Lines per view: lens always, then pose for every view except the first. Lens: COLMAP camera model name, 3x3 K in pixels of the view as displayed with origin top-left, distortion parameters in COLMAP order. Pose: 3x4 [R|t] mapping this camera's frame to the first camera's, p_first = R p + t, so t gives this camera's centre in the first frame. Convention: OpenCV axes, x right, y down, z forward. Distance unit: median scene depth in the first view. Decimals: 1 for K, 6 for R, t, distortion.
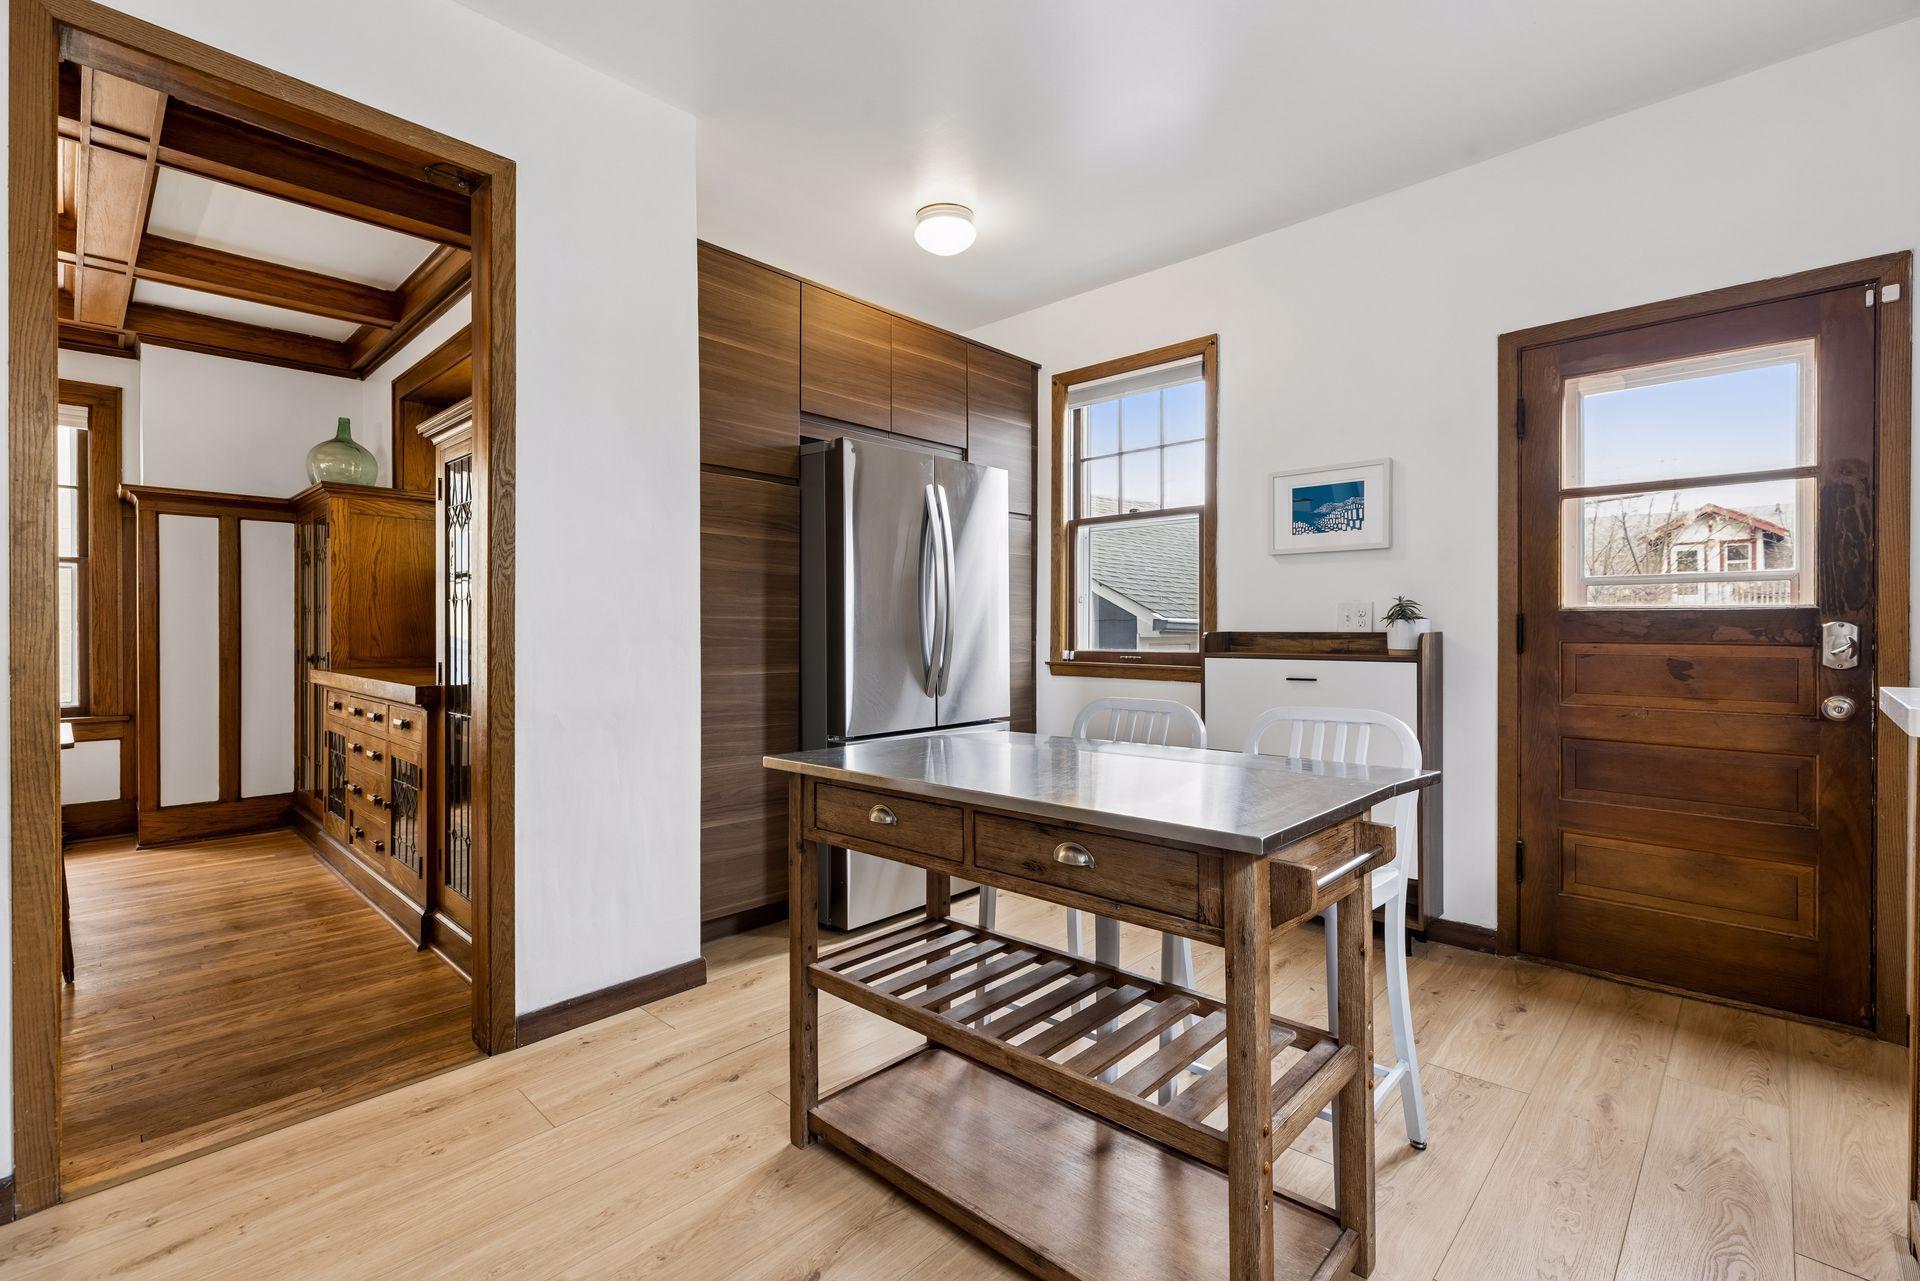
lens RADIAL K [[848.9, 0, 962.3], [0, 848.9, 628.7], [0, 0, 1]] dist [-0.000338, -0.000205]
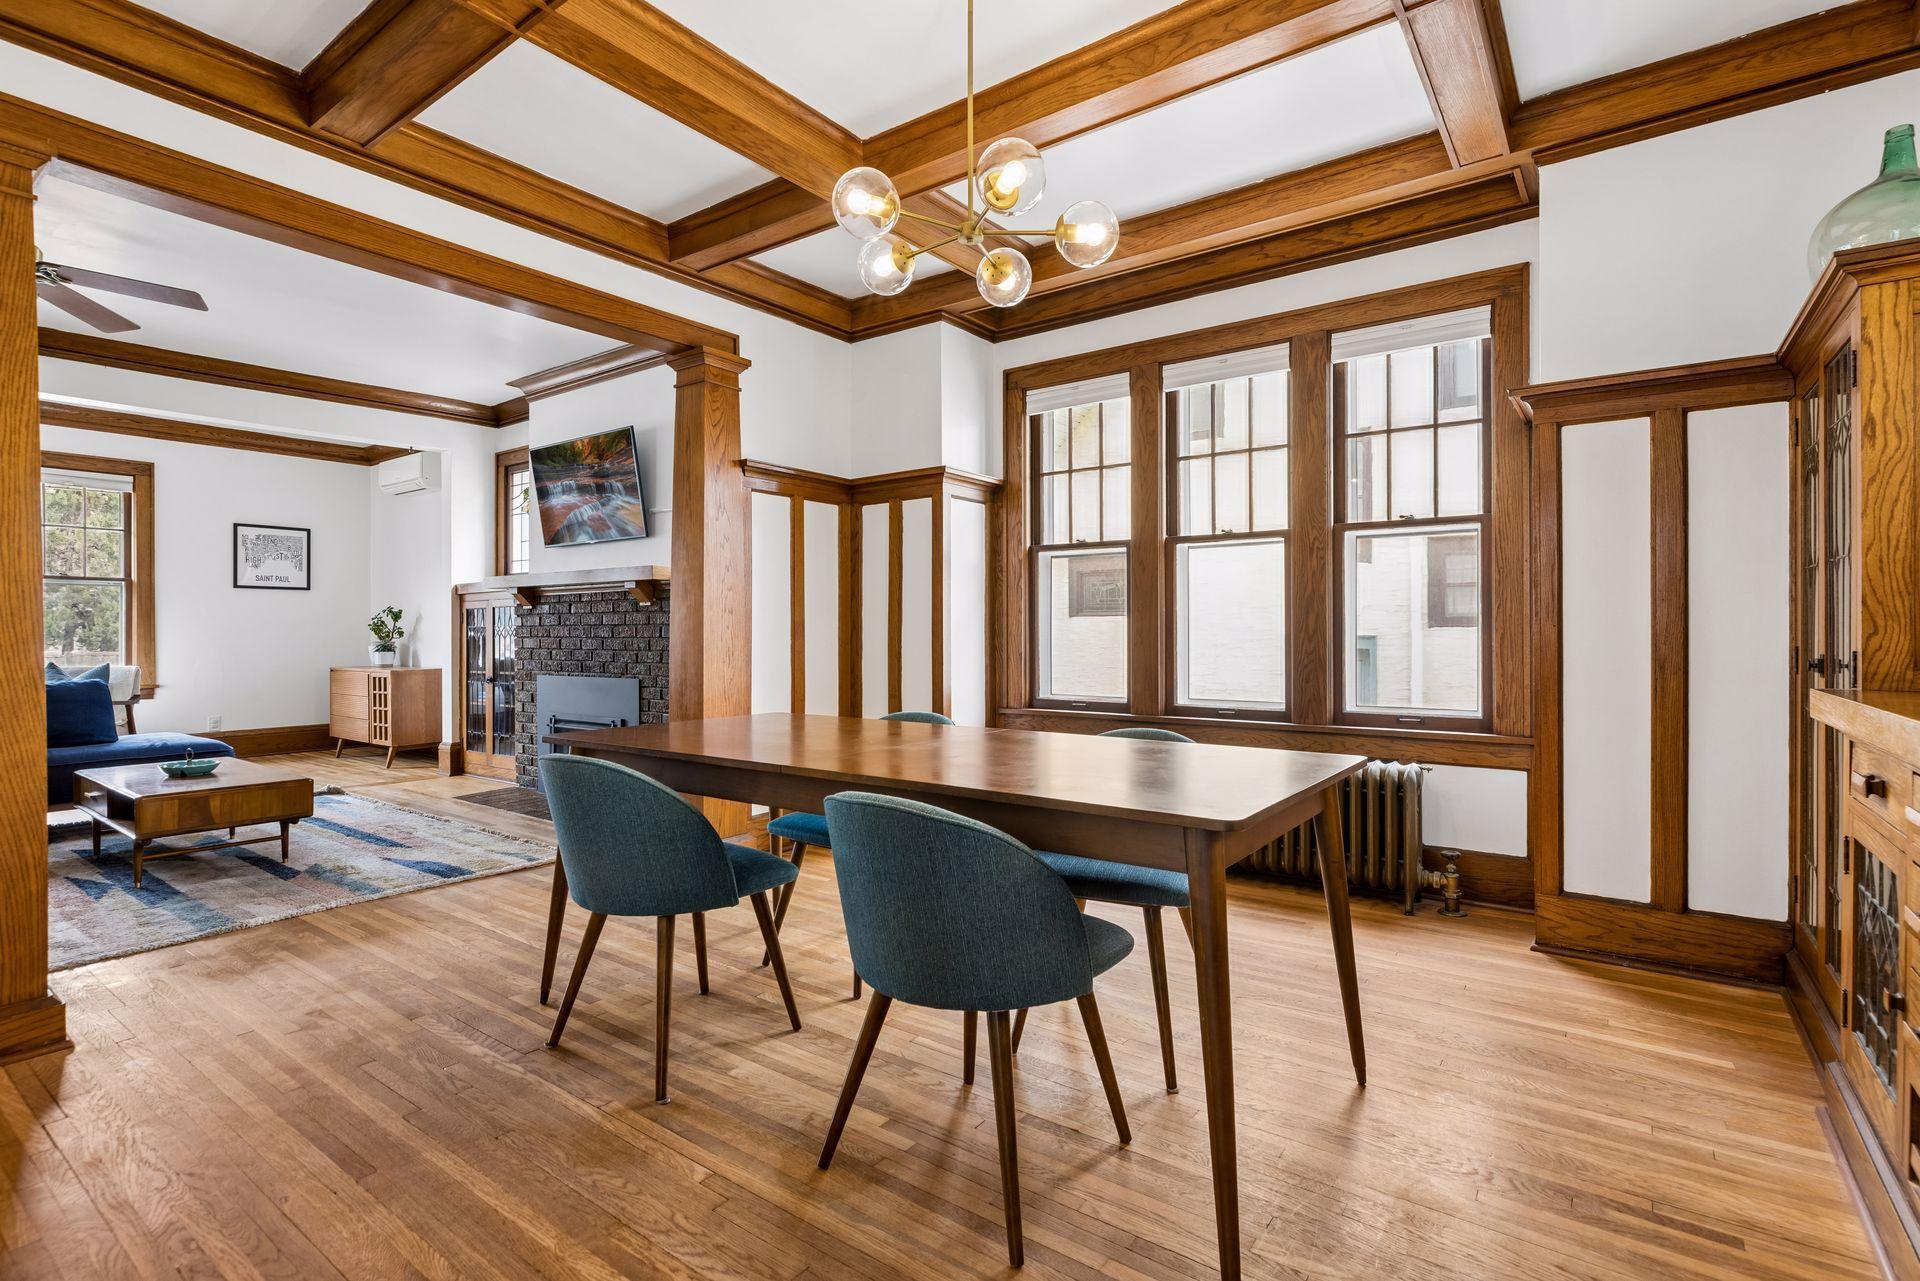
lens RADIAL K [[906.4, 0, 969.6], [0, 906.4, 632.2], [0, 0, 1]] dist [-0.003950, -0.000484]
pose [[0.134098, 0.001265, -0.990967, -0.327019], [0.001253, 0.999998, 0.001446, 0.015787], [0.990967, -0.001435, 0.134097, 0.456298]]
